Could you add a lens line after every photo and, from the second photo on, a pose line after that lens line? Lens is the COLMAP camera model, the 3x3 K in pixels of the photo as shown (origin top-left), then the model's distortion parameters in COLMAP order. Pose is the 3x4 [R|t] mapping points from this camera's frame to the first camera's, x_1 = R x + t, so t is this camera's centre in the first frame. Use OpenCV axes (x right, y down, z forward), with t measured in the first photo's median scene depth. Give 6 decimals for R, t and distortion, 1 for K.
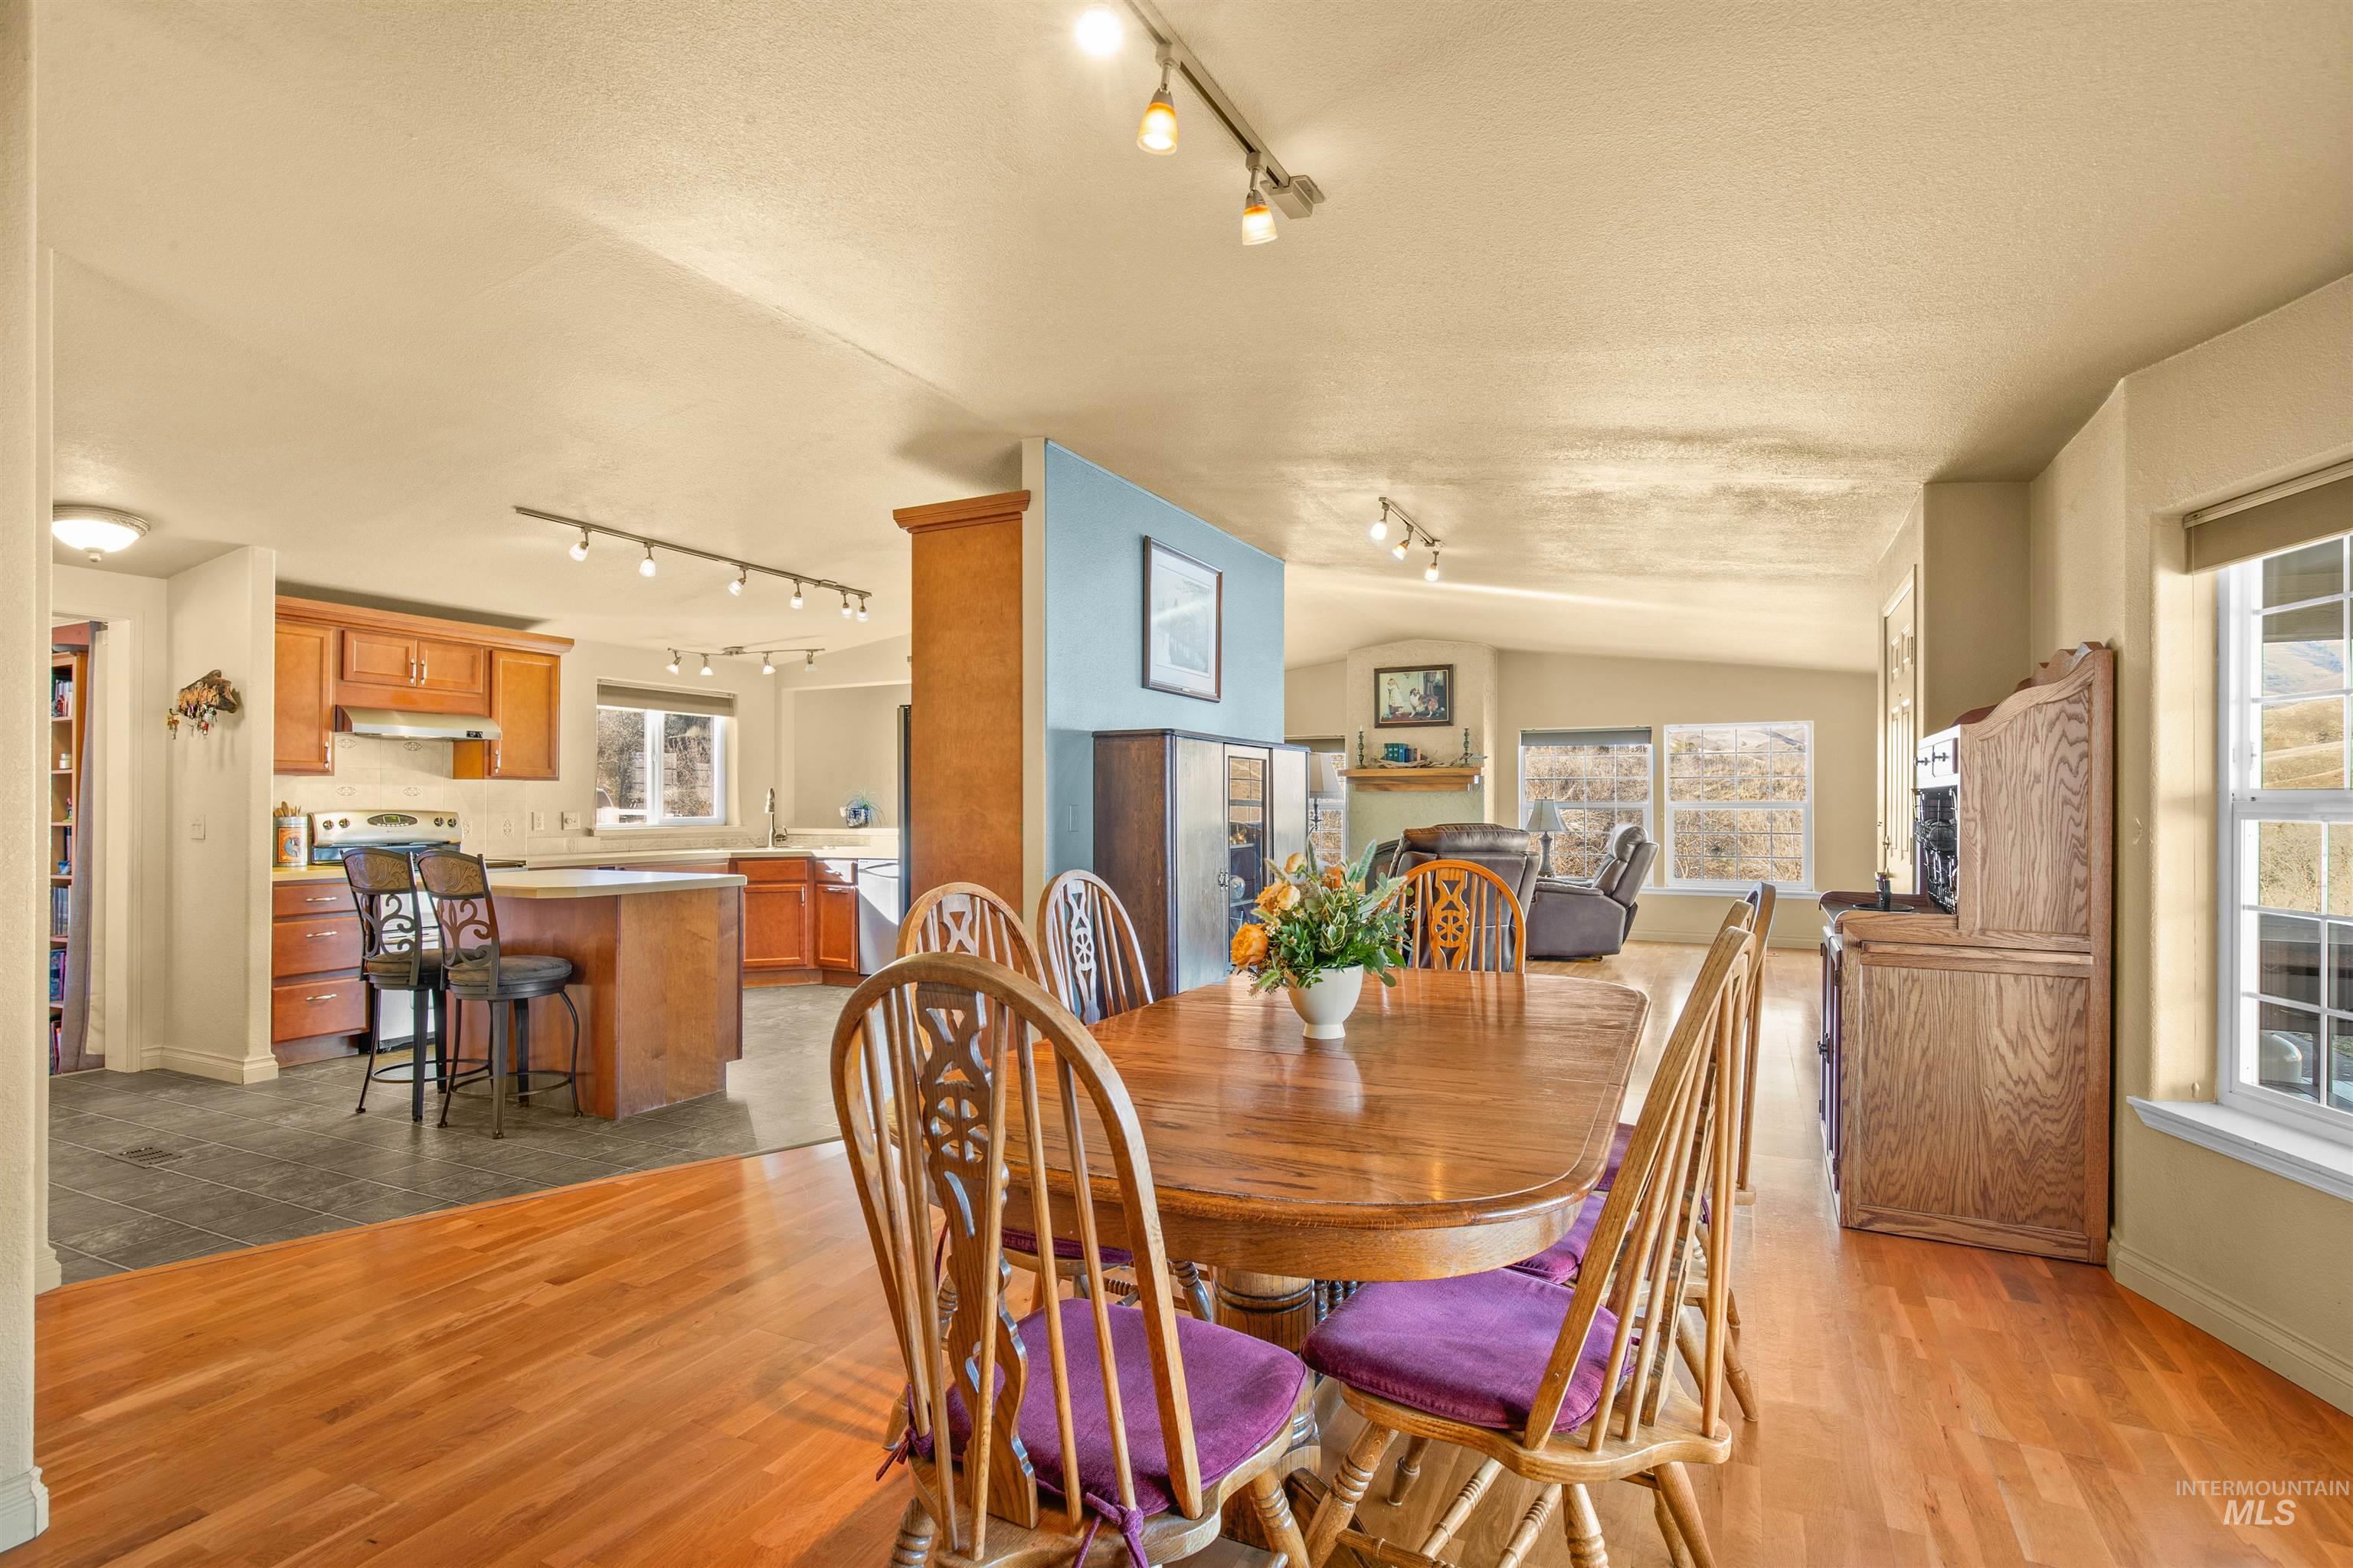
lens RADIAL K [[1144.3, 0, 1179.1], [0, 1144.3, 794.7], [0, 0, 1]] dist [-0.007285, 0.000199]
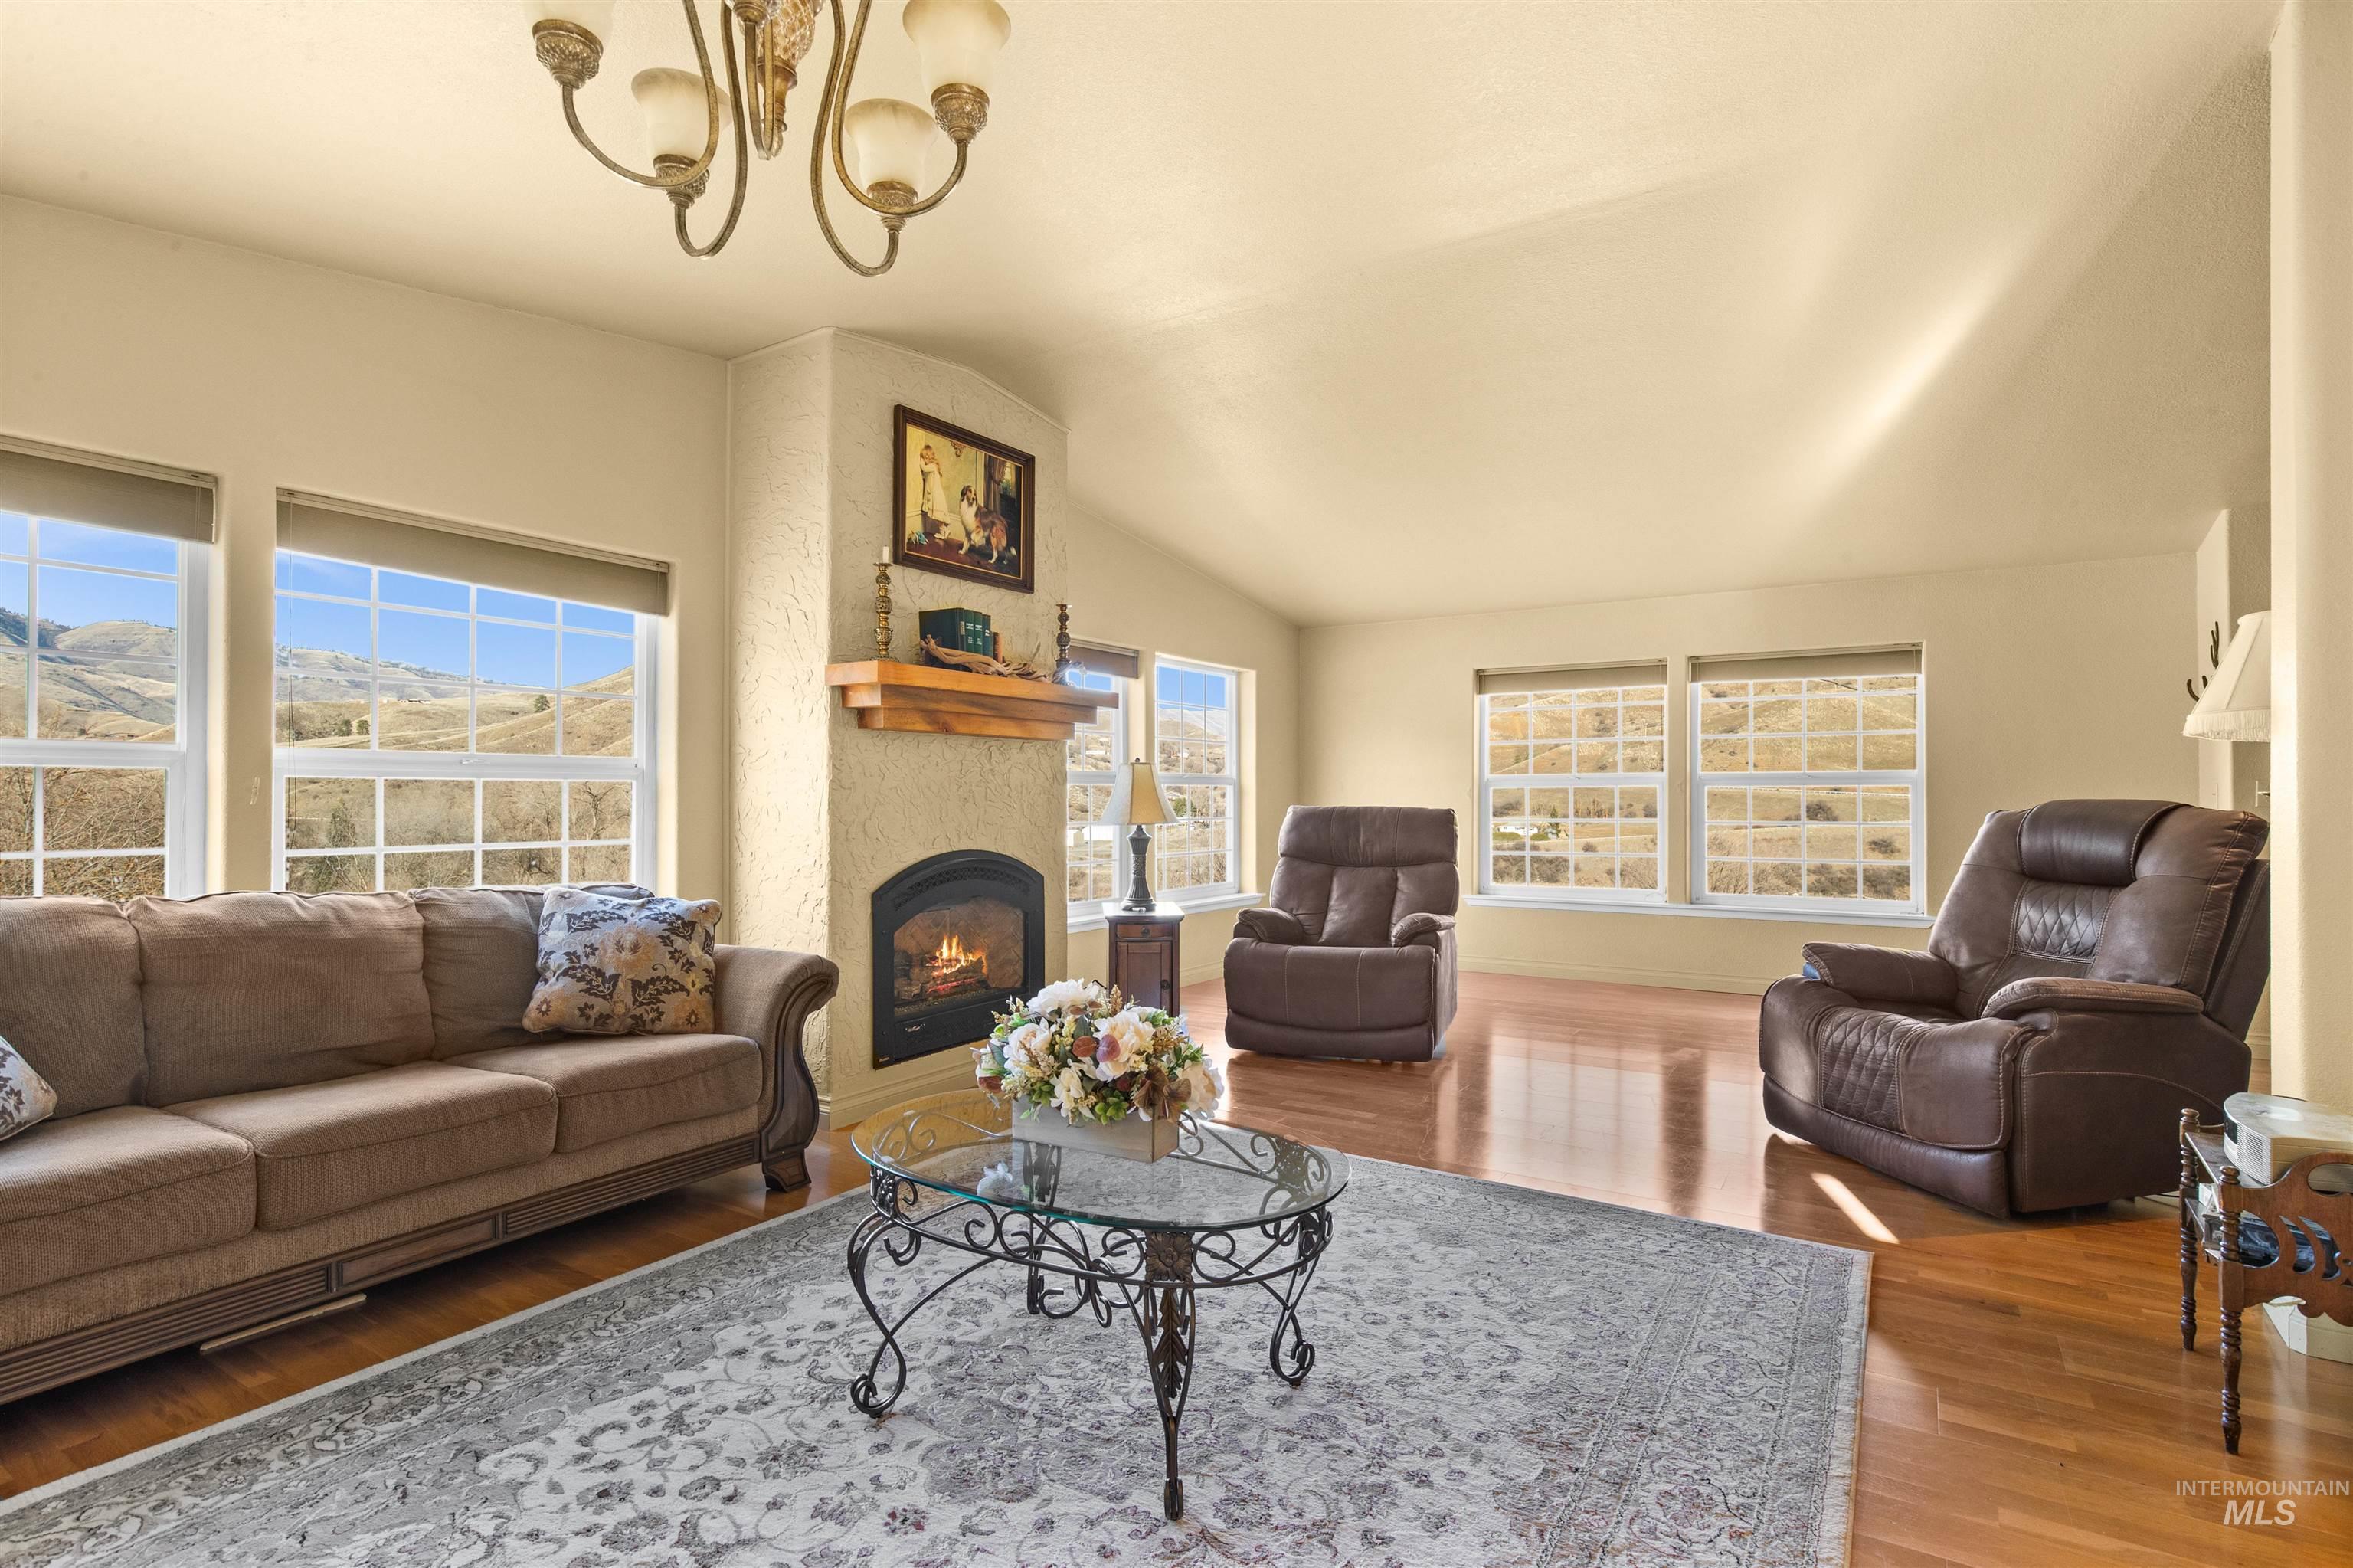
lens RADIAL K [[1144.3, 0, 1194.1], [0, 1144.3, 786.7], [0, 0, 1]] dist [-0.007285, 0.000199]
pose [[0.097036, 0.004674, 0.995270, -0.264739], [-0.015549, 0.999874, -0.003180, 0.021076], [-0.995159, -0.015167, 0.097097, 1.174784]]
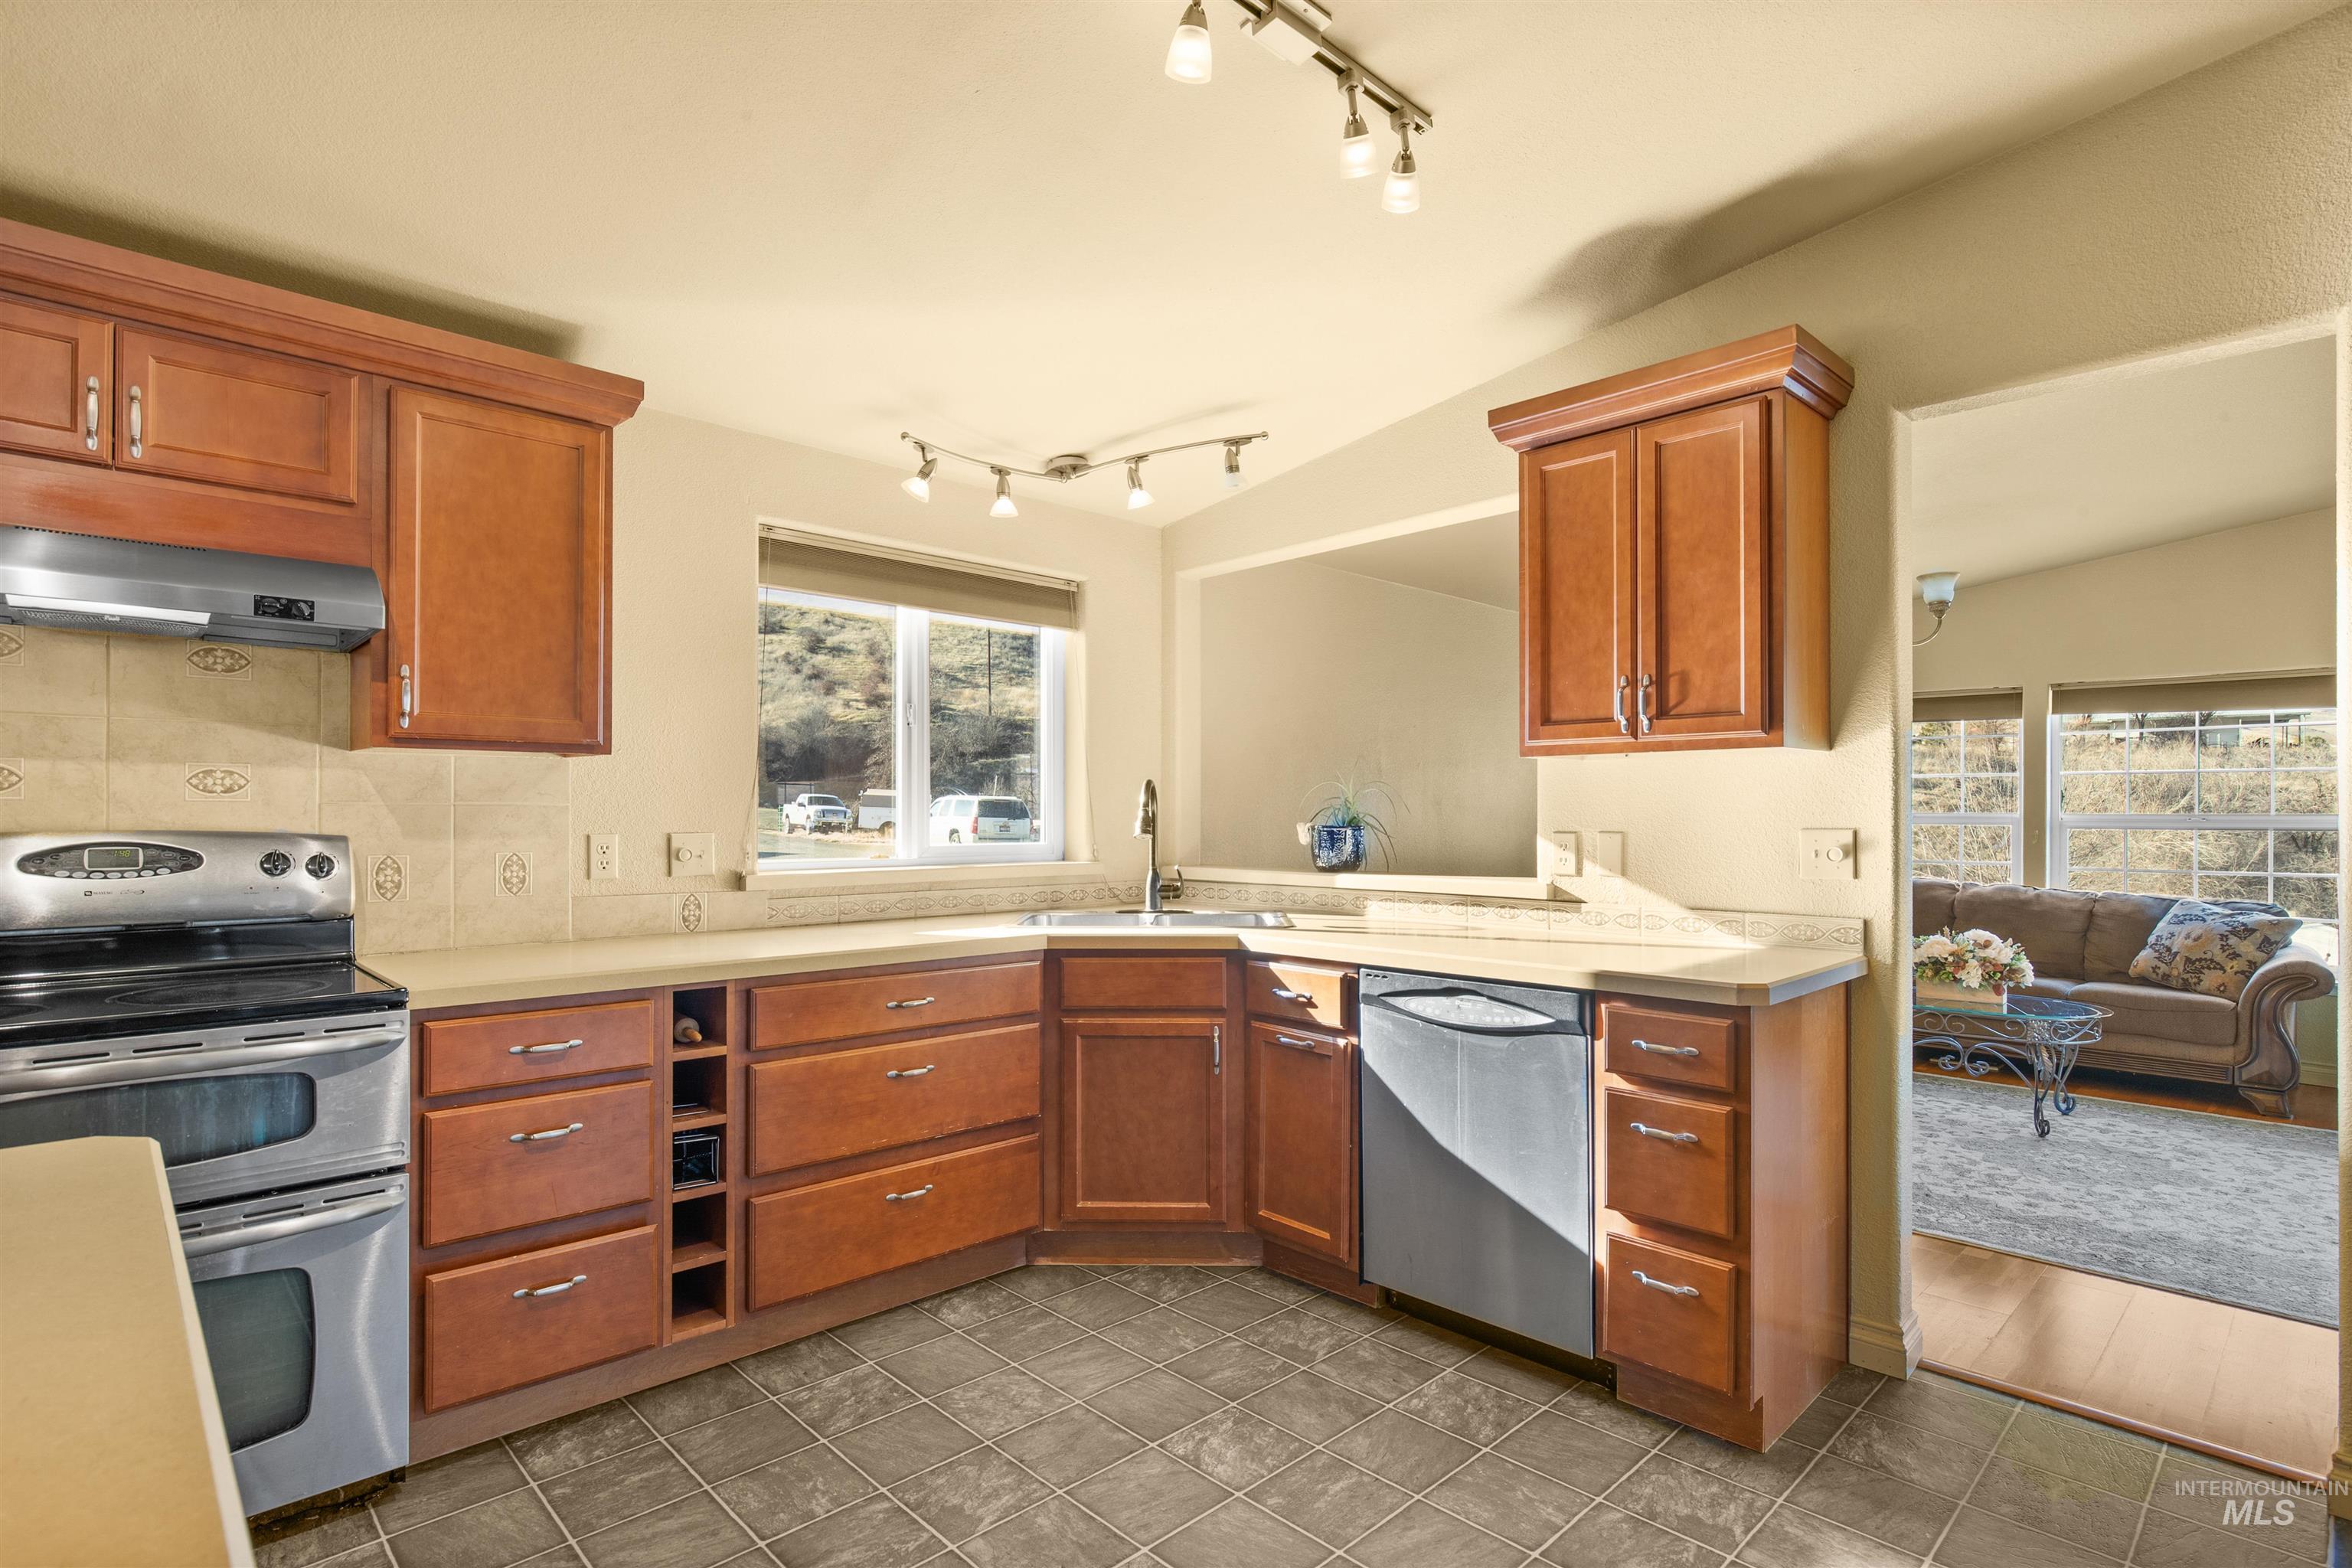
lens RADIAL K [[1143.8, 0, 1190.0], [0, 1143.8, 806.9], [0, 0, 1]] dist [-0.007285, 0.000199]
pose [[0.941094, -0.000956, -0.338143, -0.199993], [0.001193, 0.999999, 0.000494, 0.004641], [0.338142, -0.000868, 0.941095, 0.612898]]
